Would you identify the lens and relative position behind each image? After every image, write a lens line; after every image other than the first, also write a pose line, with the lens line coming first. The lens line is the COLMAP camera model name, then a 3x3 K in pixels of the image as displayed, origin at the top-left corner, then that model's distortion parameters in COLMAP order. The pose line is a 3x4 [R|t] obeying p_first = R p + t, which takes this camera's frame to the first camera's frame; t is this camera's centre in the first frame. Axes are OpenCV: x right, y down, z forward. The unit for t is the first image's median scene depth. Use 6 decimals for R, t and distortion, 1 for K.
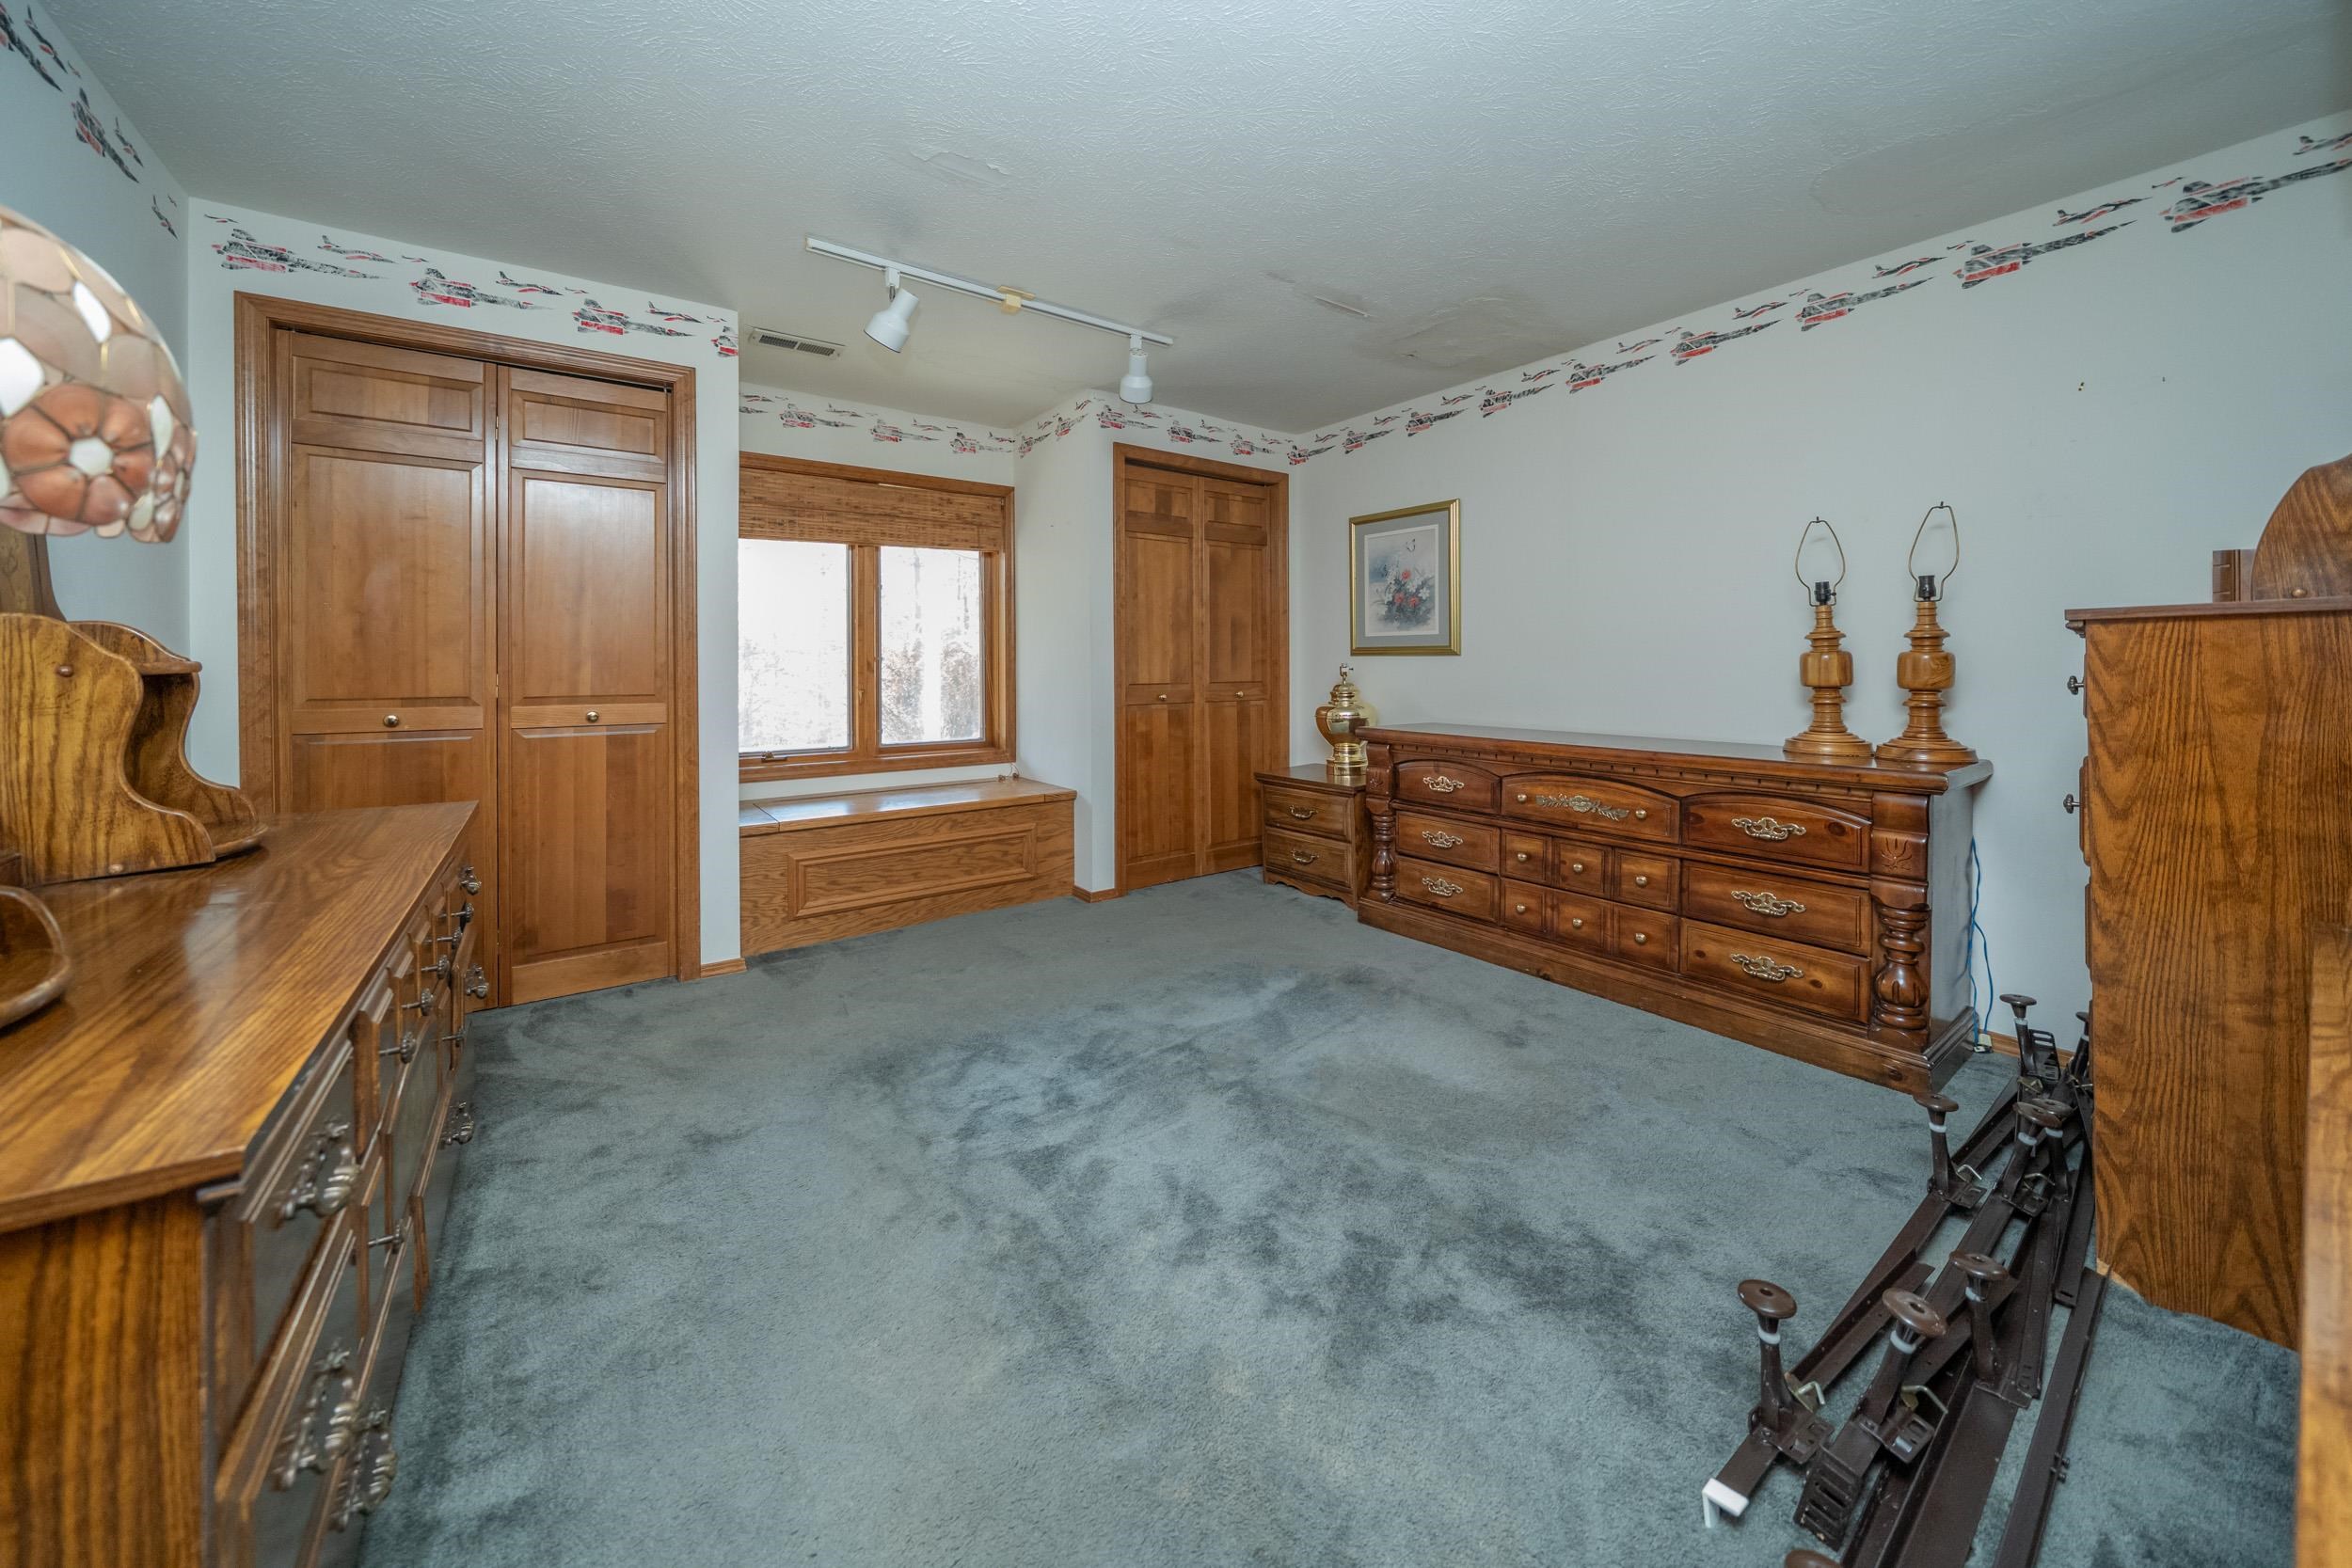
lens RADIAL K [[850.4, 0, 1170.2], [0, 850.4, 789.1], [0, 0, 1]] dist [-0.000571, -0.000130]
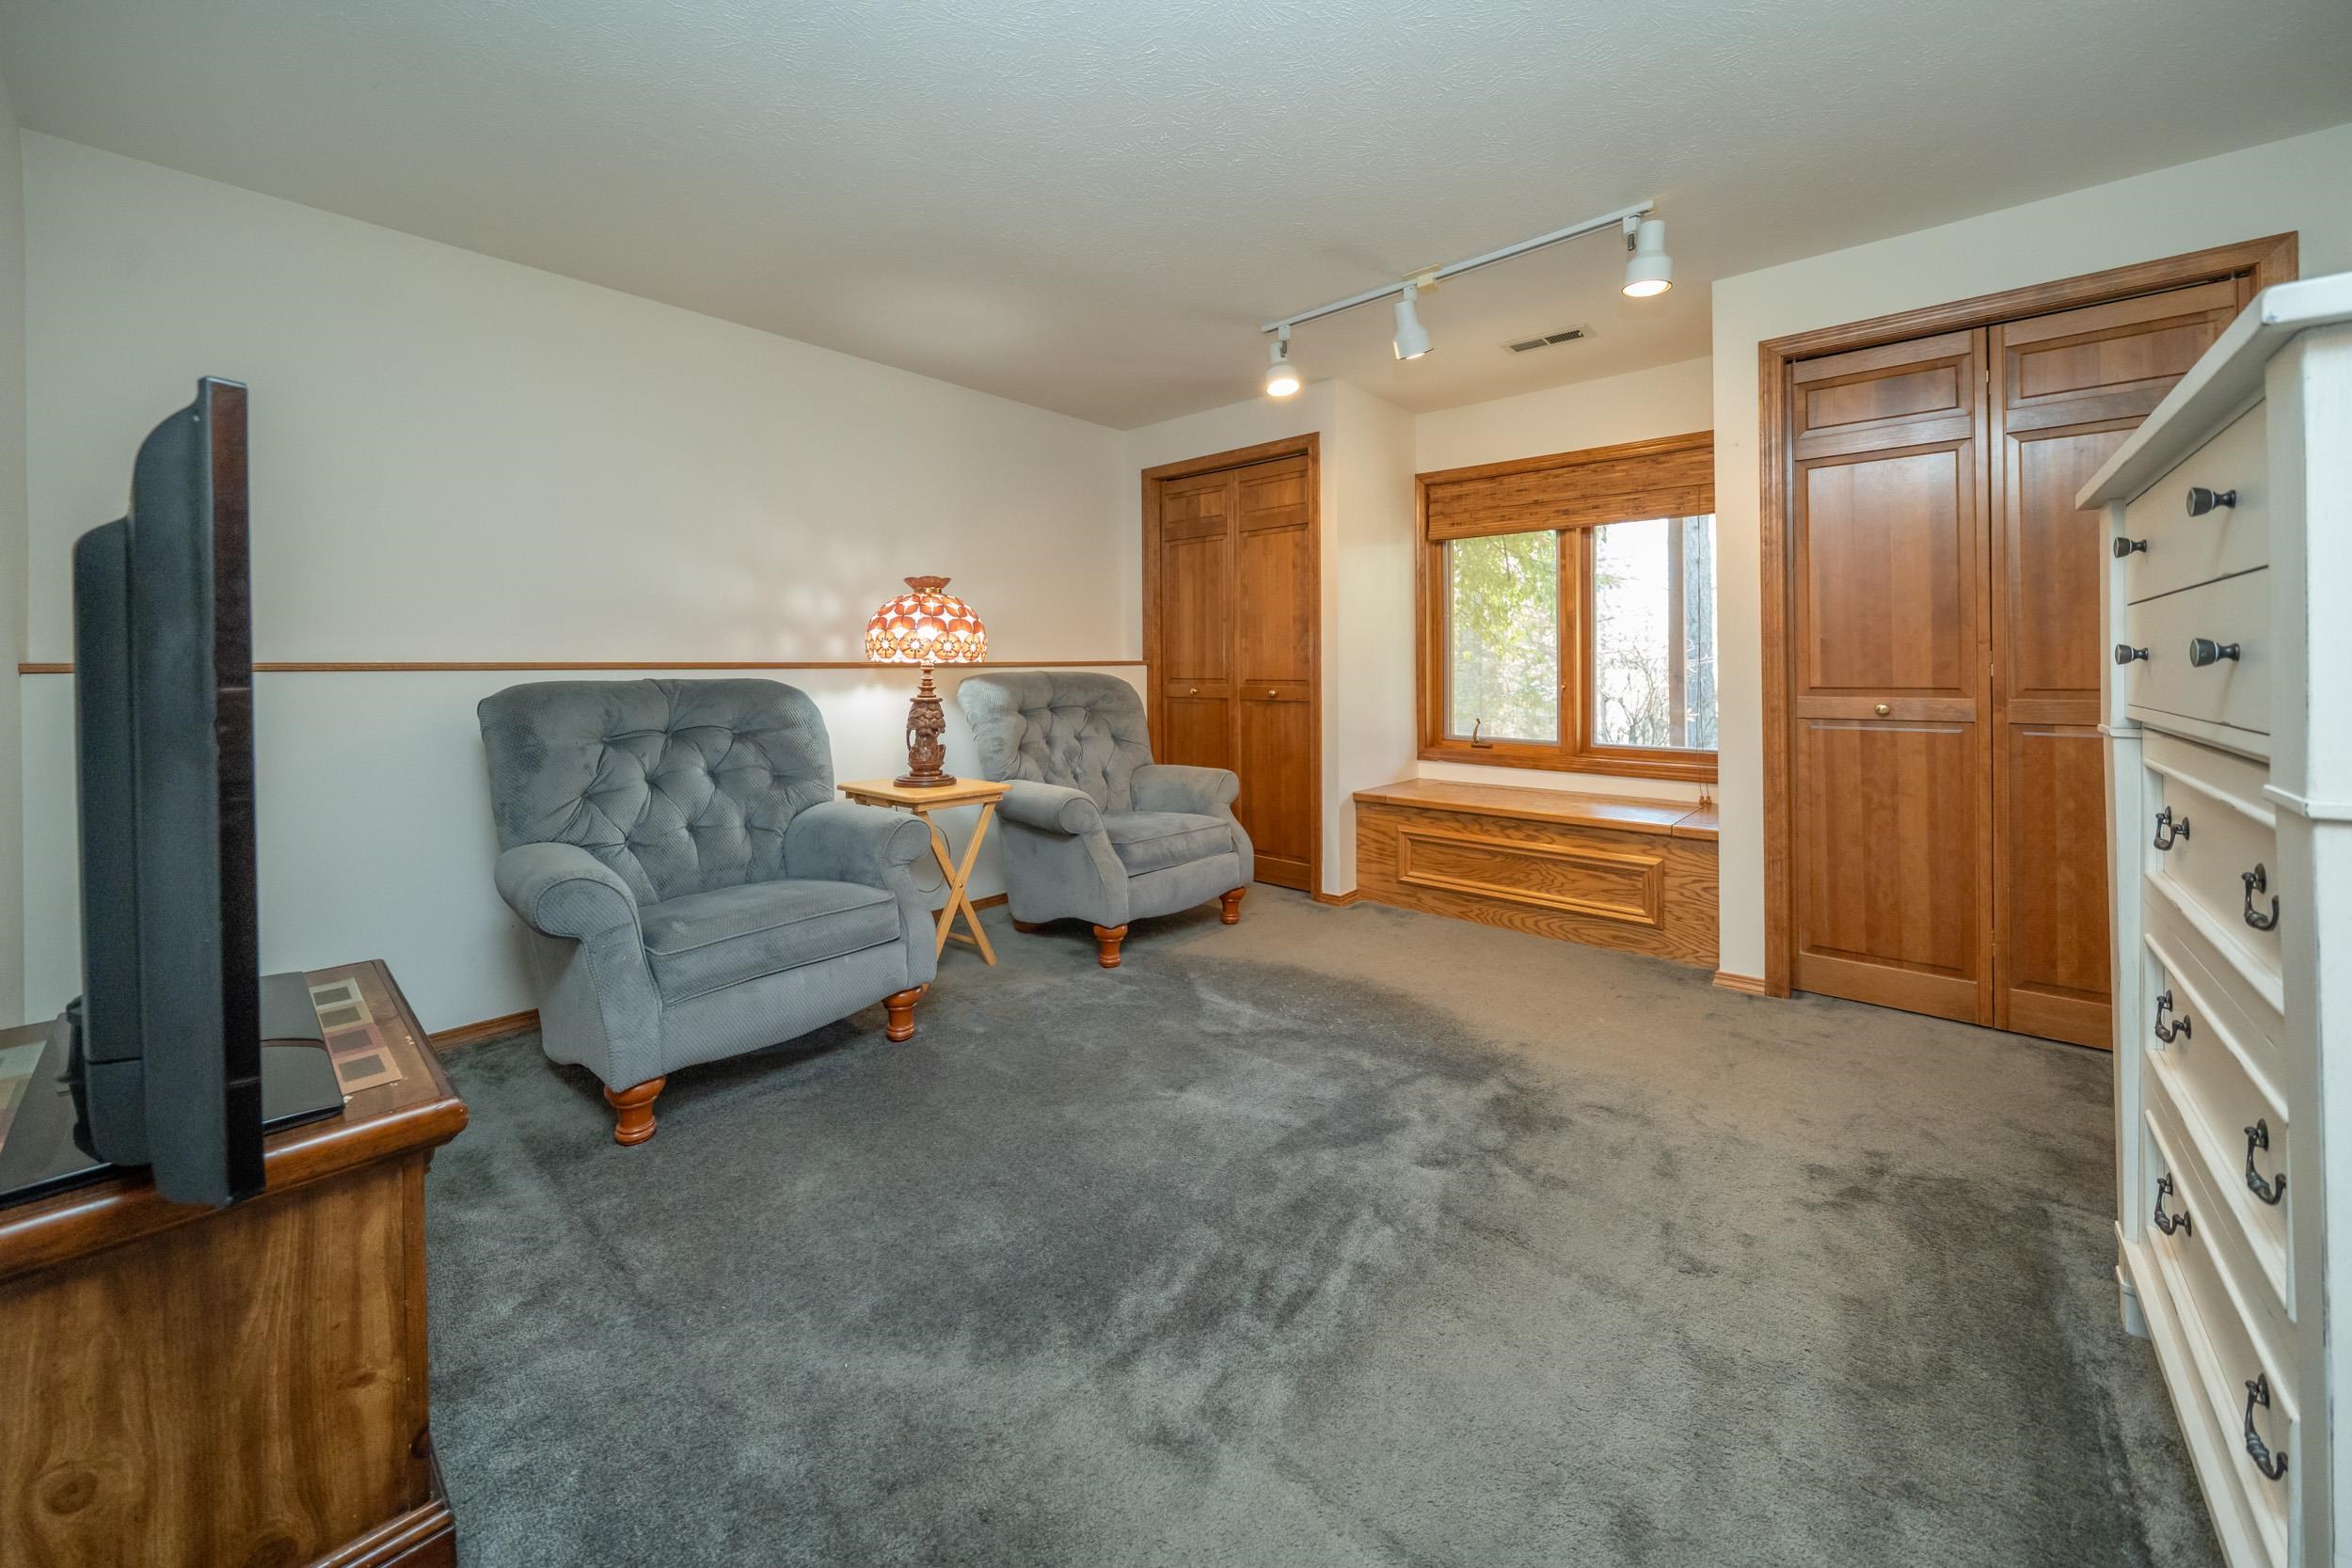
lens RADIAL K [[850.4, 0, 1170.2], [0, 850.4, 789.1], [0, 0, 1]] dist [-0.000571, -0.000130]
pose [[0.239574, 0.153483, -0.958670, 0.492174], [-0.142594, 0.982280, 0.121628, -0.056249], [0.960350, 0.107562, 0.257214, 0.358599]]
